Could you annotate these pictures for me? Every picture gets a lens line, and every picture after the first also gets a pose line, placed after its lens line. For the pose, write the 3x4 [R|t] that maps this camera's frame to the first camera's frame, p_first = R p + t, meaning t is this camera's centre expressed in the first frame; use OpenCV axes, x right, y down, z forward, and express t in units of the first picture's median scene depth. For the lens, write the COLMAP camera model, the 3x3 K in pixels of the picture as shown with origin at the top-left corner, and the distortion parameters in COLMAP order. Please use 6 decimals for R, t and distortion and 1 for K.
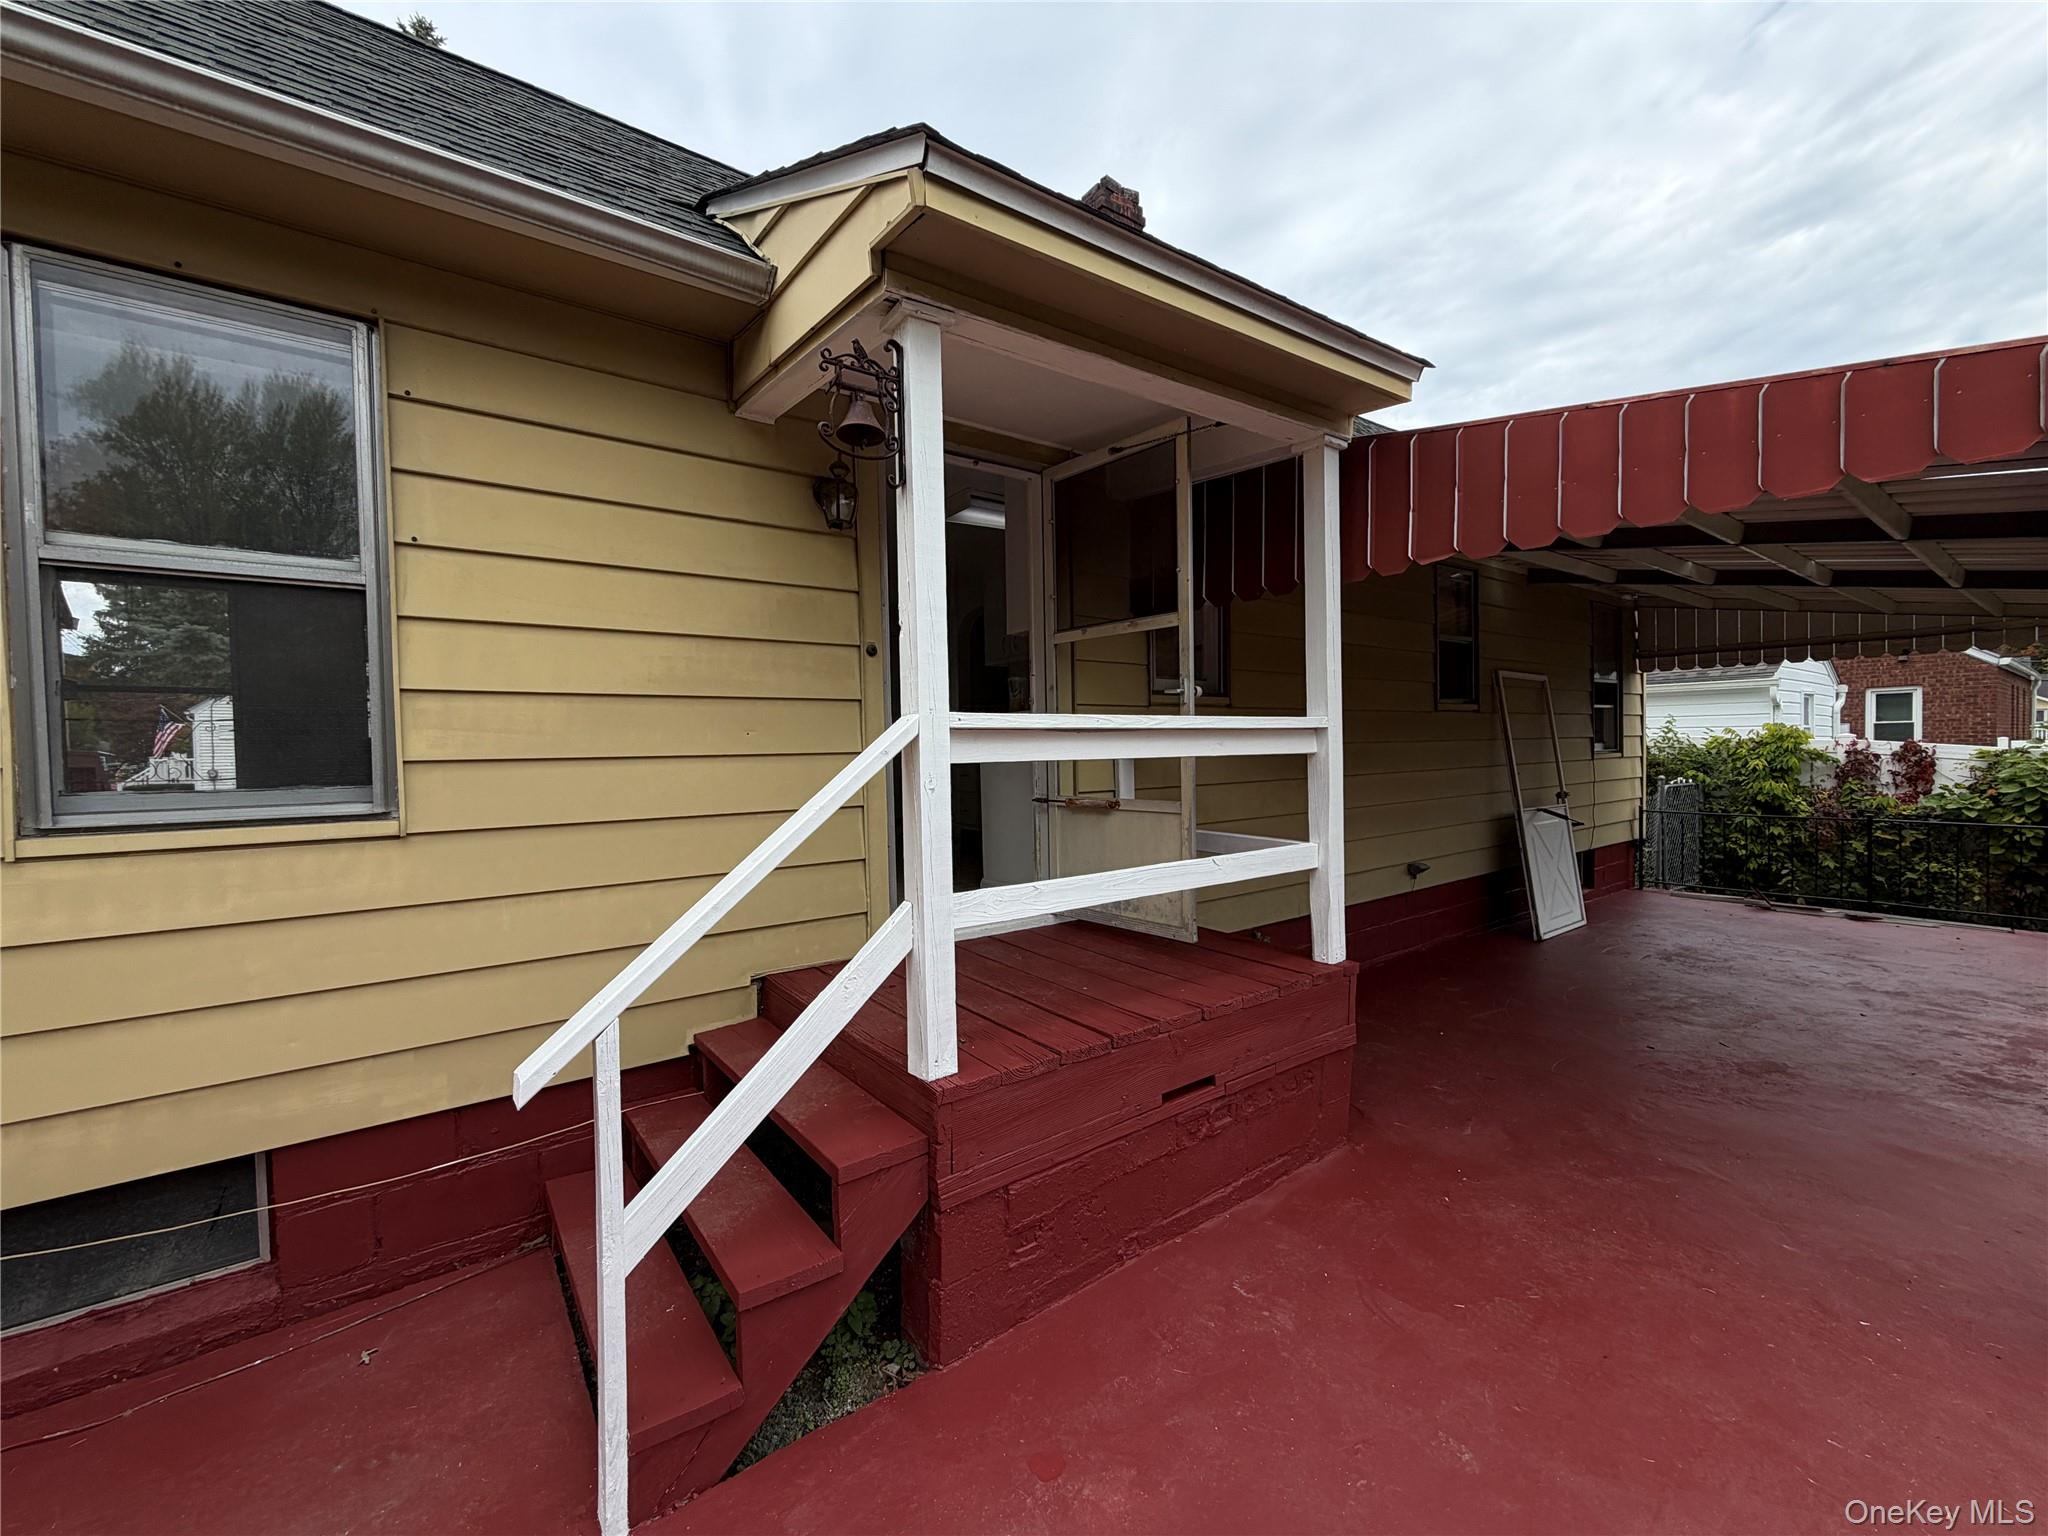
lens RADIAL K [[814.3, 0, 1017.9], [0, 814.3, 767.8], [0, 0, 1]] dist [0.000254, 0.000110]
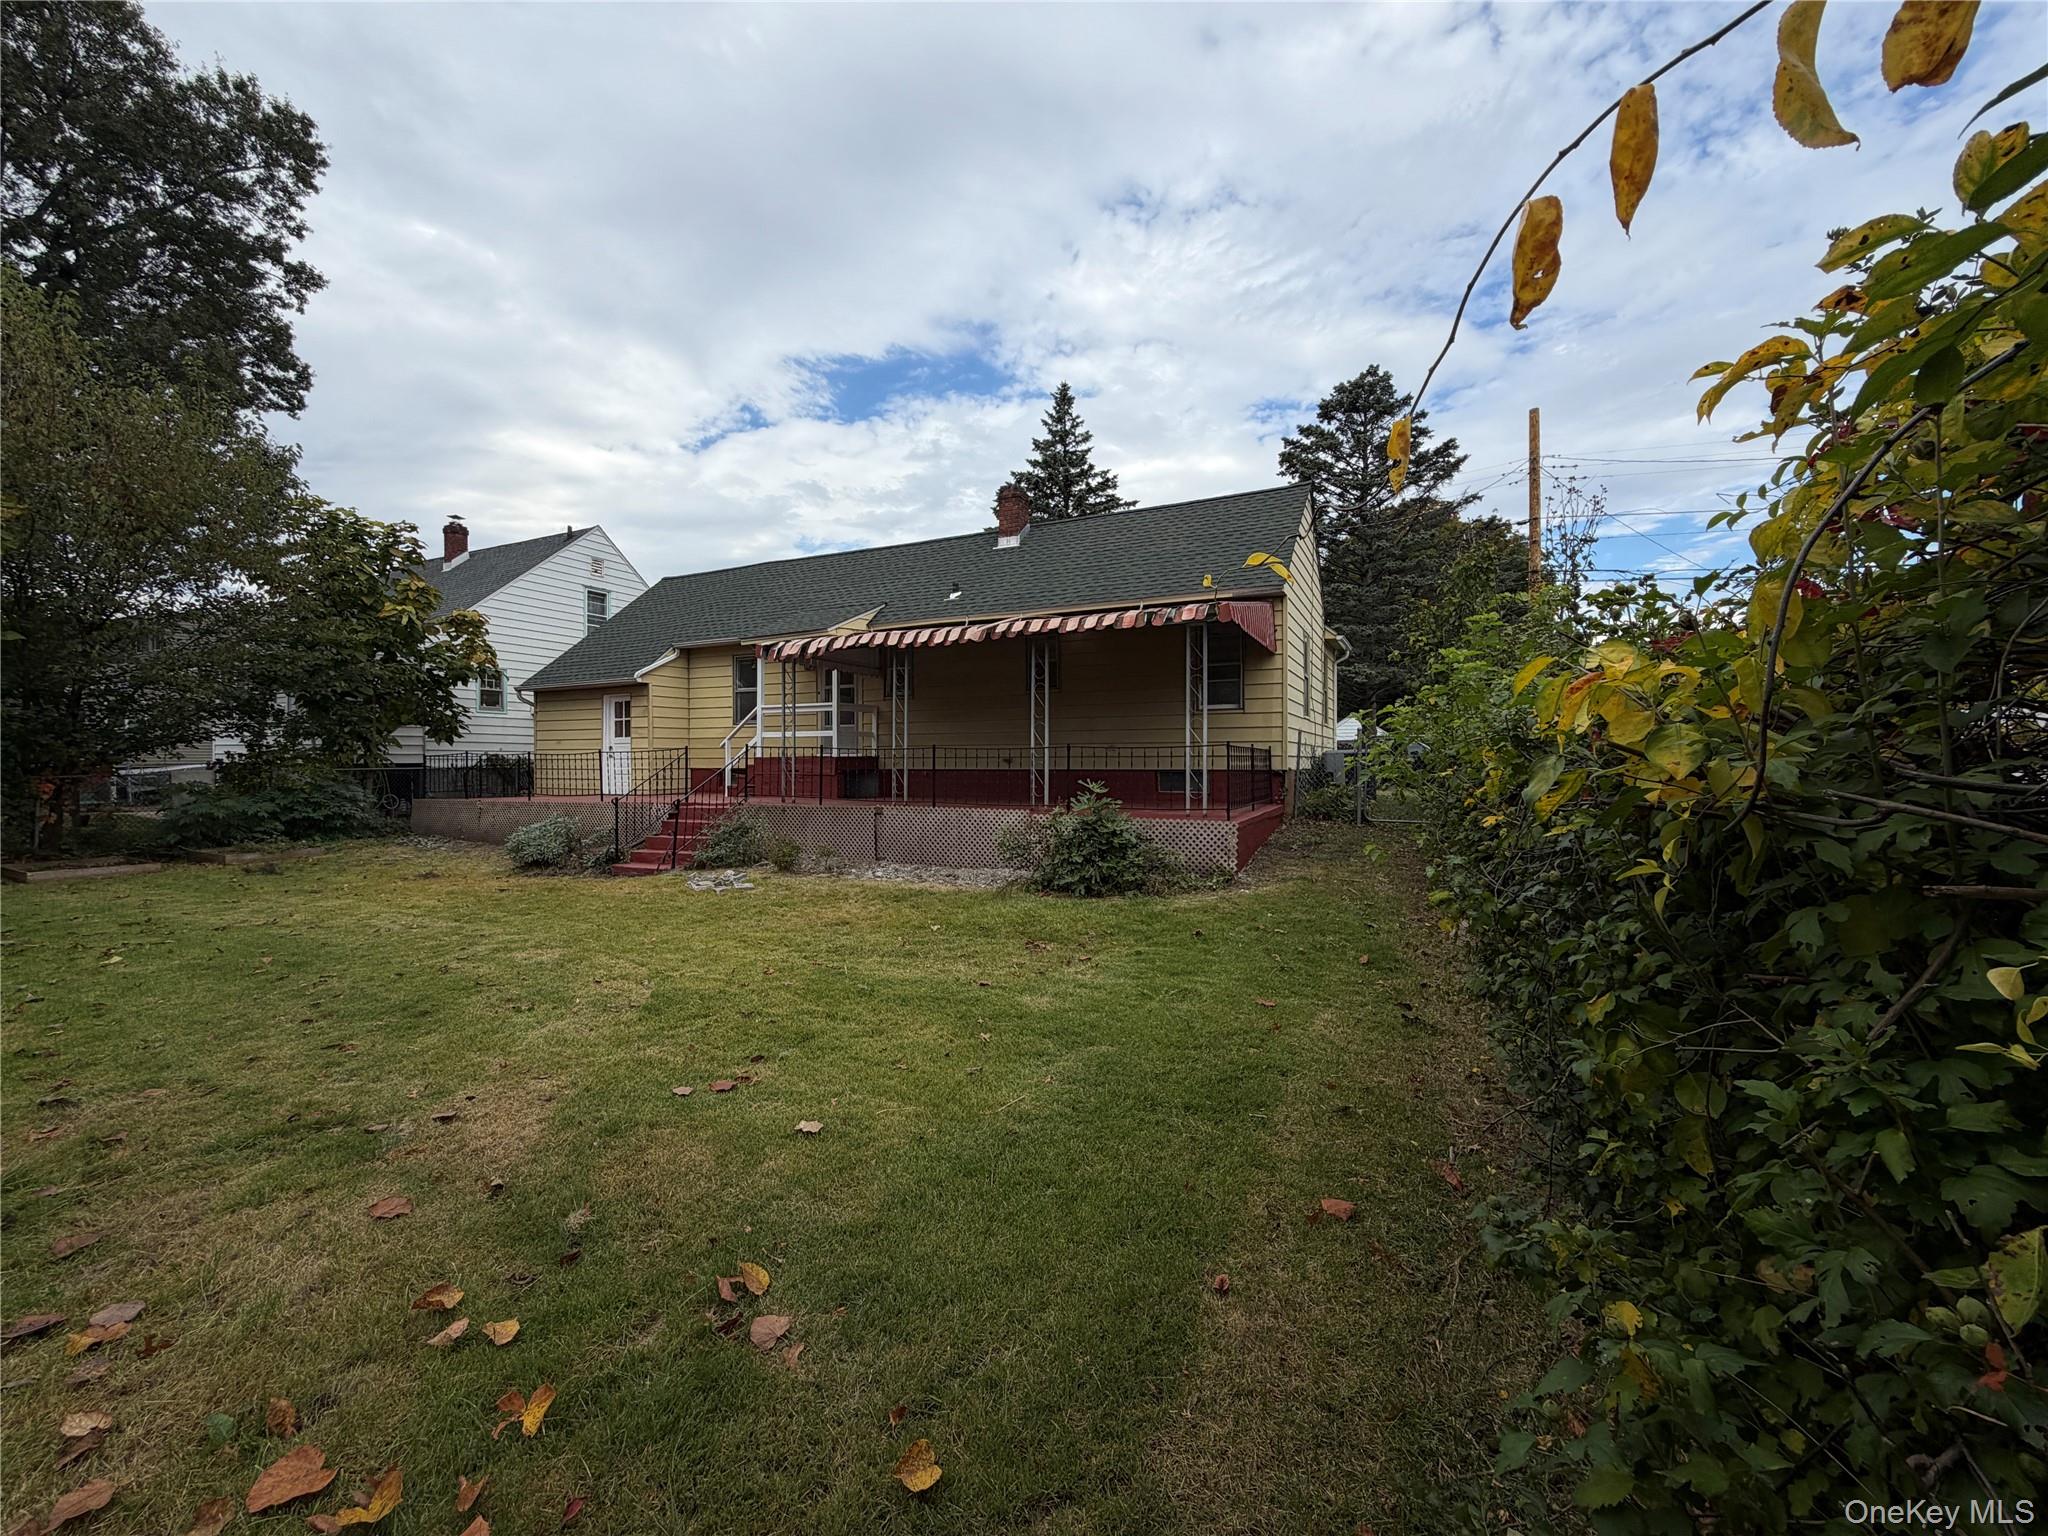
lens RADIAL K [[814.3, 0, 1015.3], [0, 814.3, 766.1], [0, 0, 1]] dist [0.000254, 0.000110]
pose [[0.452531, 0.020237, -0.891519, 4.833322], [-0.031324, 0.999486, 0.006788, 0.227574], [0.891198, 0.024854, 0.452932, -0.142041]]
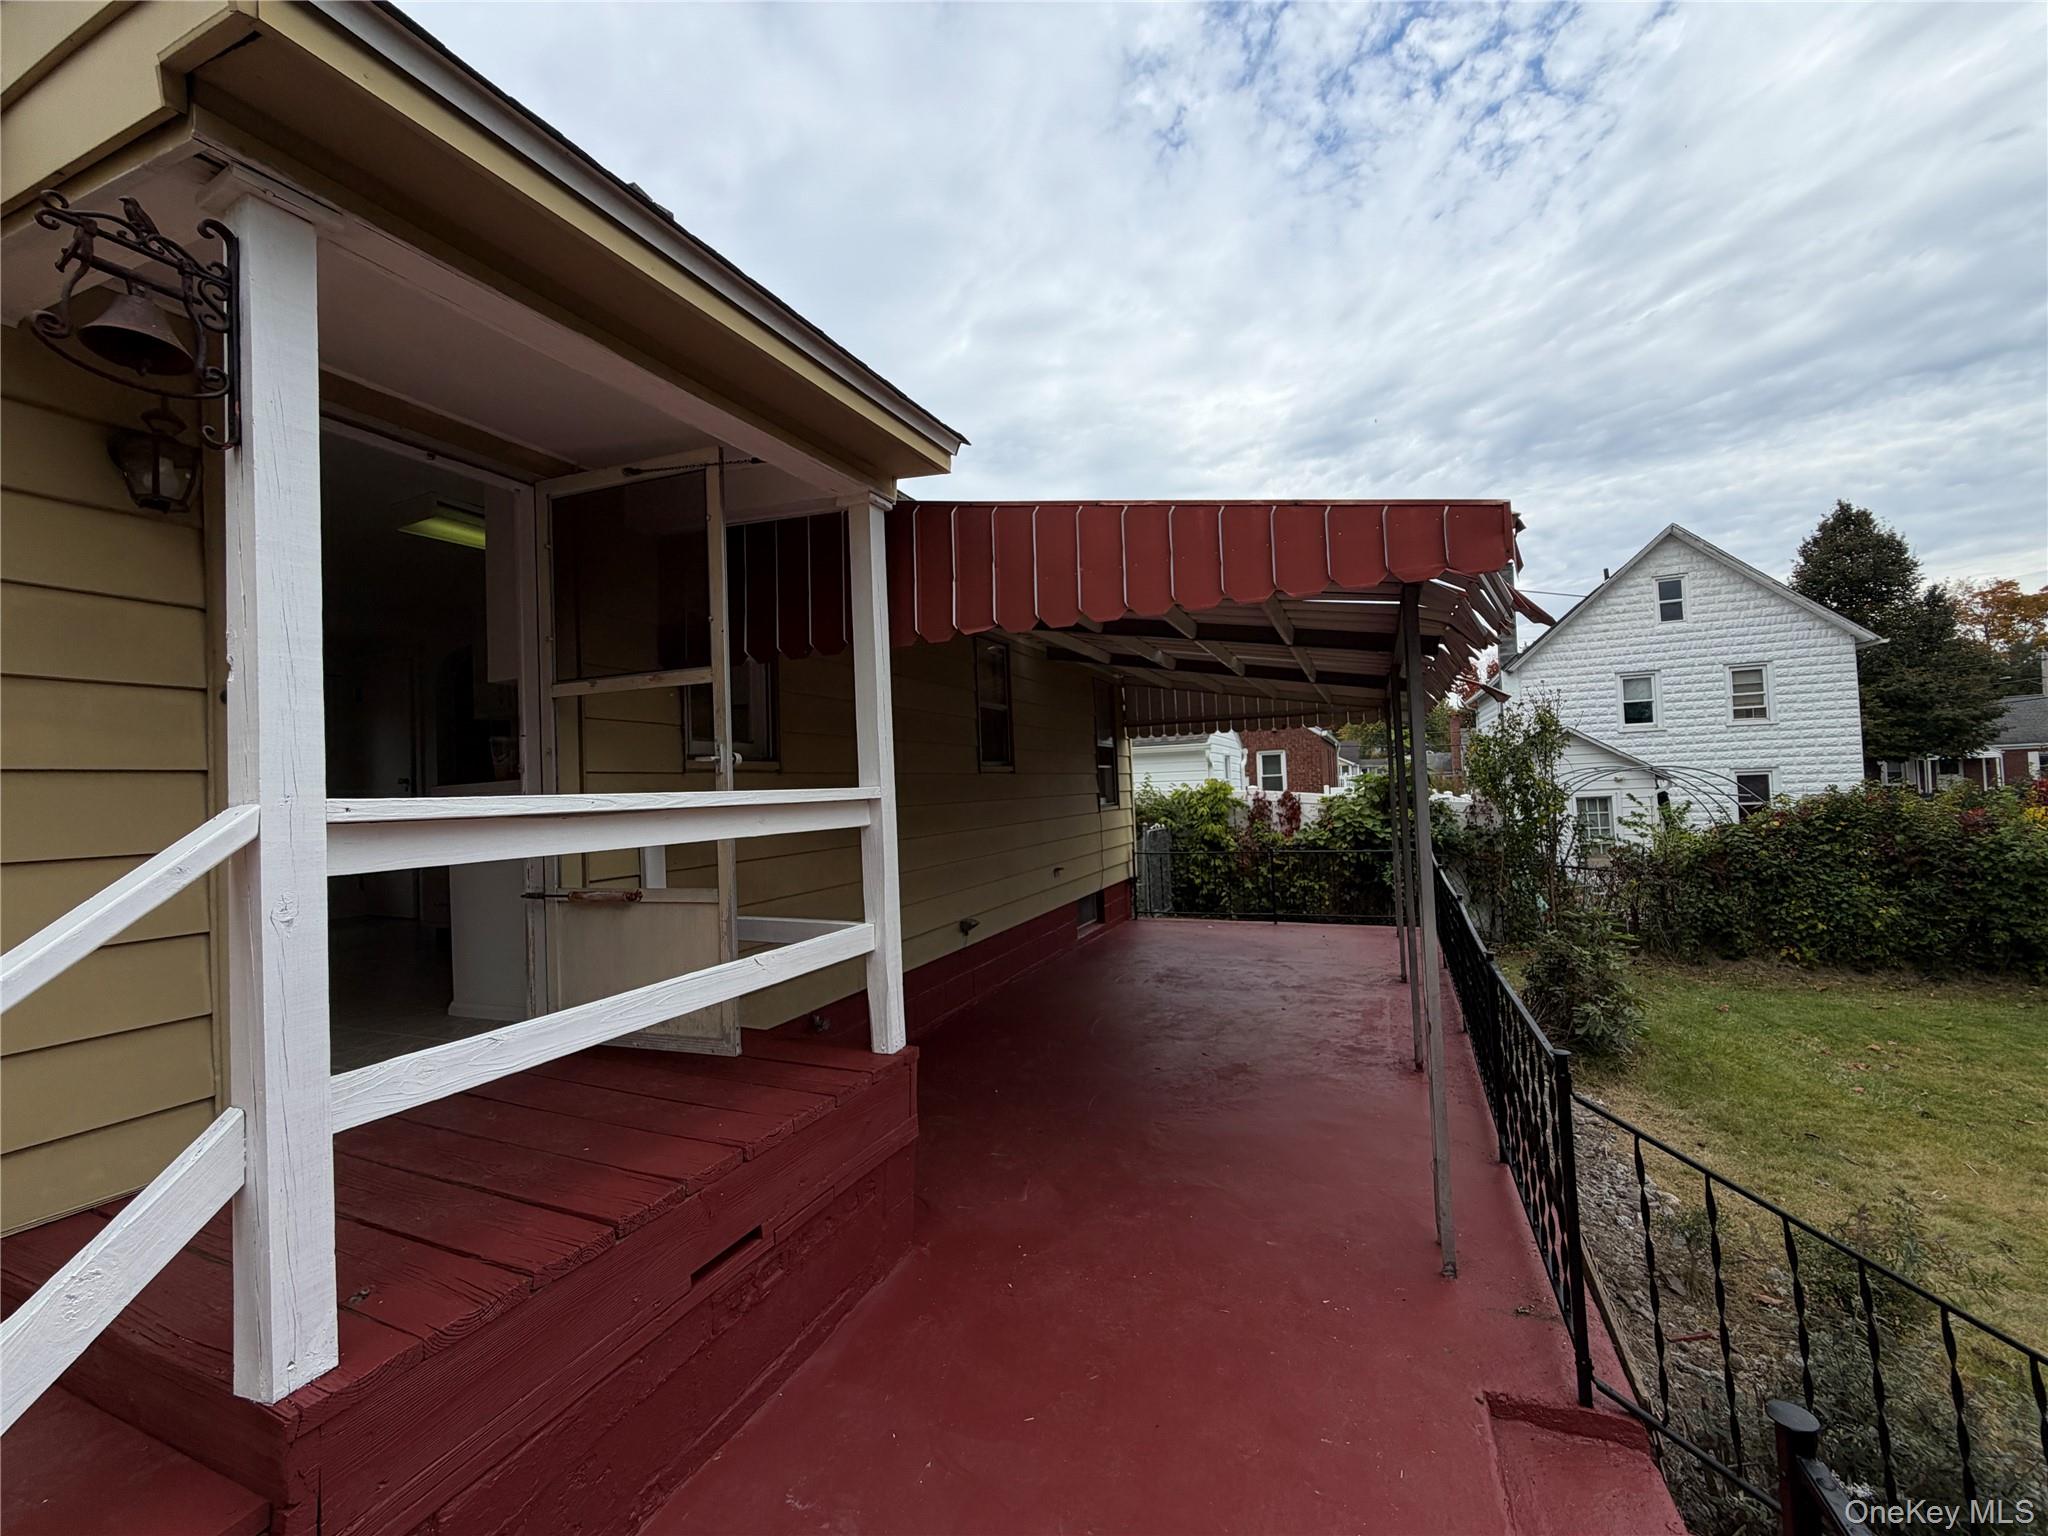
lens RADIAL K [[814.3, 0, 1018.6], [0, 814.3, 767.7], [0, 0, 1]] dist [0.000254, 0.000110]
pose [[0.865373, -0.002749, 0.501120, 0.047168], [0.037188, 0.997580, -0.058747, -0.023273], [-0.499746, 0.069473, 0.863382, 0.106223]]
